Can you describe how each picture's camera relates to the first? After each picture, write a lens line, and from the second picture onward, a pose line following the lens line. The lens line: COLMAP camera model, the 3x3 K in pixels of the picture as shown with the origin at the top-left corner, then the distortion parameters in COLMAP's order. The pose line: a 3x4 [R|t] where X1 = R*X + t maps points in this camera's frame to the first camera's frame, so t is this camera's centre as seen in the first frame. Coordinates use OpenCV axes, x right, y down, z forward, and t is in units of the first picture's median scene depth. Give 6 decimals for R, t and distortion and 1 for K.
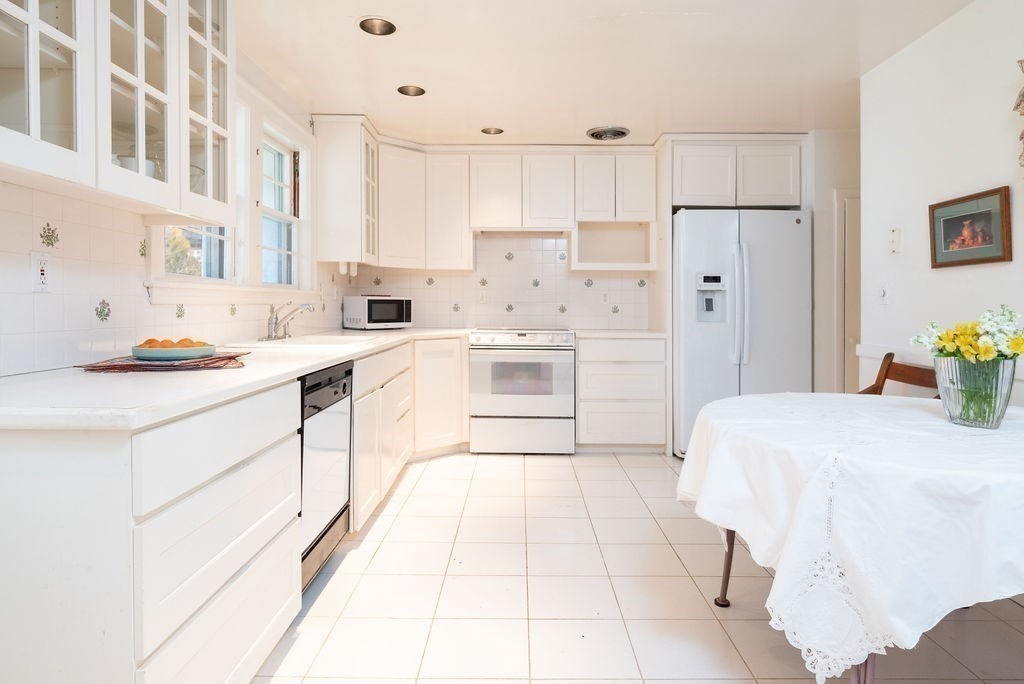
lens RADIAL K [[599.4, 0, 511.7], [0, 599.4, 310.8], [0, 0, 1]] dist [-0.001658, -0.000337]
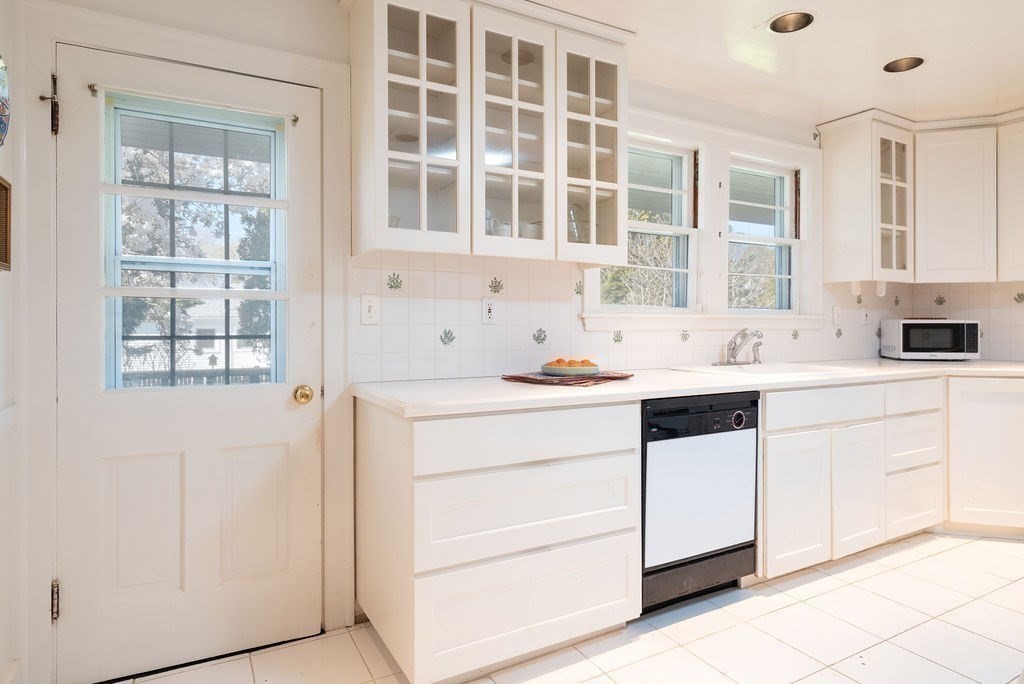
lens RADIAL K [[583.6, 0, 513.8], [0, 583.6, 327.1], [0, 0, 1]] dist [-0.002220, -0.000703]
pose [[0.495154, -0.003165, -0.868800, 0.281937], [-0.005653, 0.999960, -0.006865, -0.007671], [0.868787, 0.008311, 0.495116, 0.183771]]
